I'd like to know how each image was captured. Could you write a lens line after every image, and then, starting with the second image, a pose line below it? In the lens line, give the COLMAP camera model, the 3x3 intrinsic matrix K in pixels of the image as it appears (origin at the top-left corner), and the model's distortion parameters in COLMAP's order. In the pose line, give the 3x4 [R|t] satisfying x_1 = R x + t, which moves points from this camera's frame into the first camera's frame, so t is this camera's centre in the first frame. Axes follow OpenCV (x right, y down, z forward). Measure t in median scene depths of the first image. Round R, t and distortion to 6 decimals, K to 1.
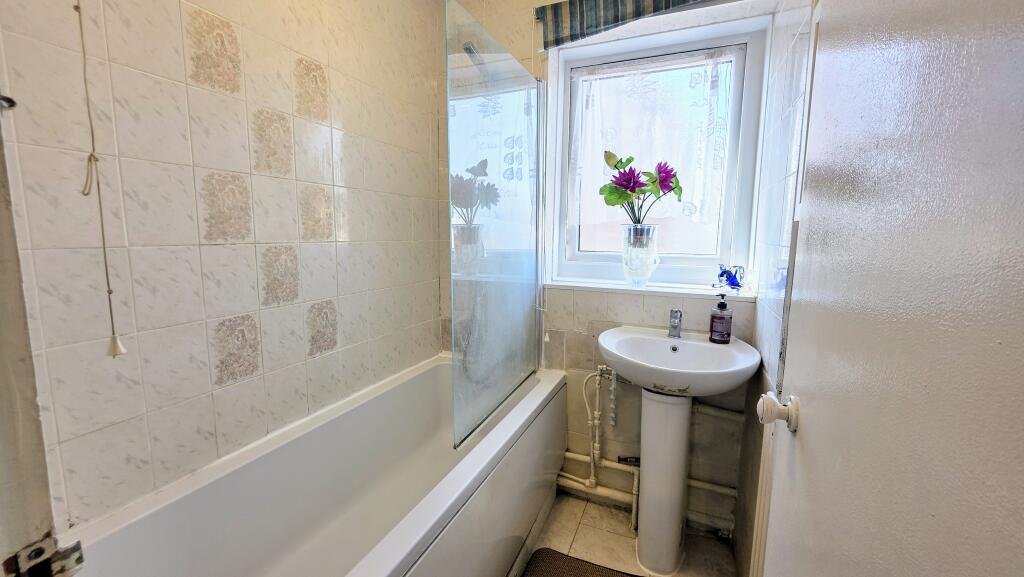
lens RADIAL K [[419.0, 0, 510.0], [0, 419.0, 287.6], [0, 0, 1]] dist [0.004923, 0.000126]
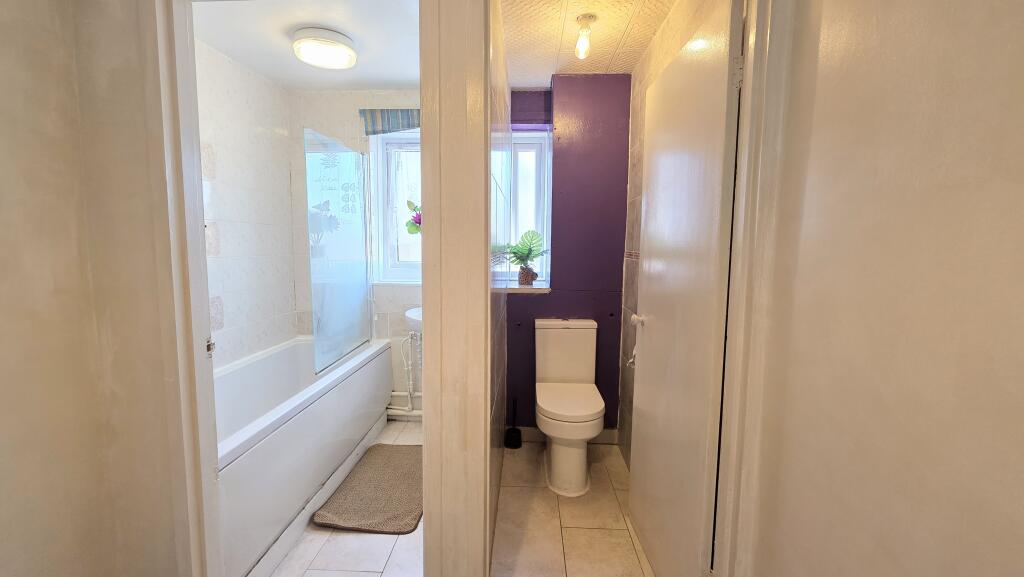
lens RADIAL K [[419.0, 0, 510.0], [0, 419.0, 286.6], [0, 0, 1]] dist [0.004923, 0.000126]
pose [[0.937431, -0.035374, 0.346369, 0.020153], [0.045762, 0.998713, -0.021857, 0.061067], [-0.345150, 0.036340, 0.937844, -0.612793]]
